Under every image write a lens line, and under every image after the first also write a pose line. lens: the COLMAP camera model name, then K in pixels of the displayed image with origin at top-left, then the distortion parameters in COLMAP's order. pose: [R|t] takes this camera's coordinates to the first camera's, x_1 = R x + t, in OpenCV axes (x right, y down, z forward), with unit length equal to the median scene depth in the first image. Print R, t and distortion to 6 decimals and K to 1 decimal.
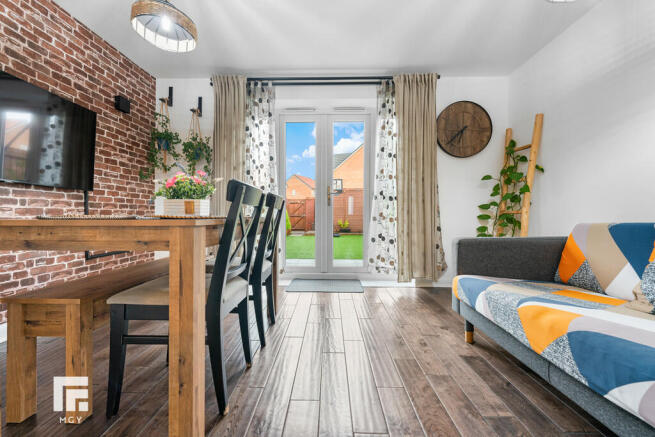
lens RADIAL K [[266.7, 0, 324.8], [0, 266.7, 216.7], [0, 0, 1]] dist [0.001642, -0.000720]
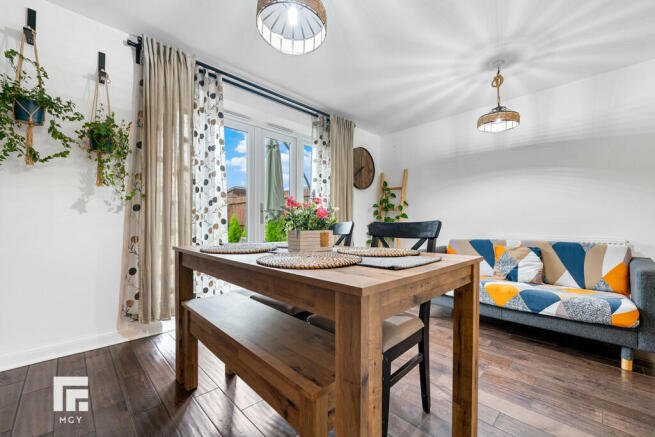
lens RADIAL K [[266.7, 0, 328.1], [0, 266.7, 227.0], [0, 0, 1]] dist [0.001642, -0.000720]
pose [[0.701640, -0.004568, 0.712517, -0.570501], [-0.002674, 0.999956, 0.009044, -0.043035], [-0.712527, -0.008250, 0.701597, 0.175737]]
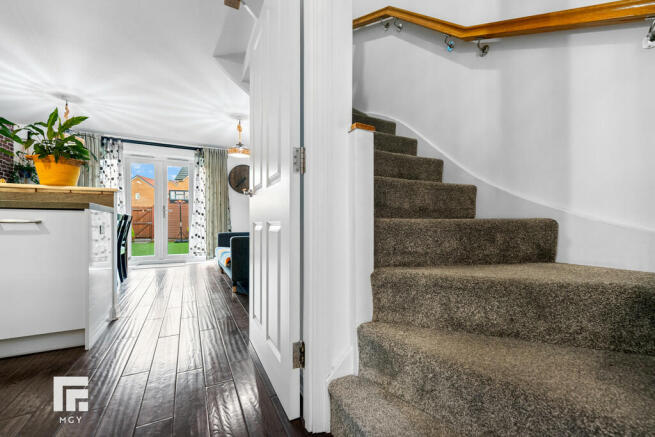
lens RADIAL K [[266.7, 0, 325.0], [0, 266.7, 224.4], [0, 0, 1]] dist [0.001642, -0.000720]
pose [[0.878866, -0.004690, 0.477045, 0.113018], [0.004353, 0.999989, 0.001812, 0.000610], [-0.477048, 0.000485, 0.878877, -1.000832]]
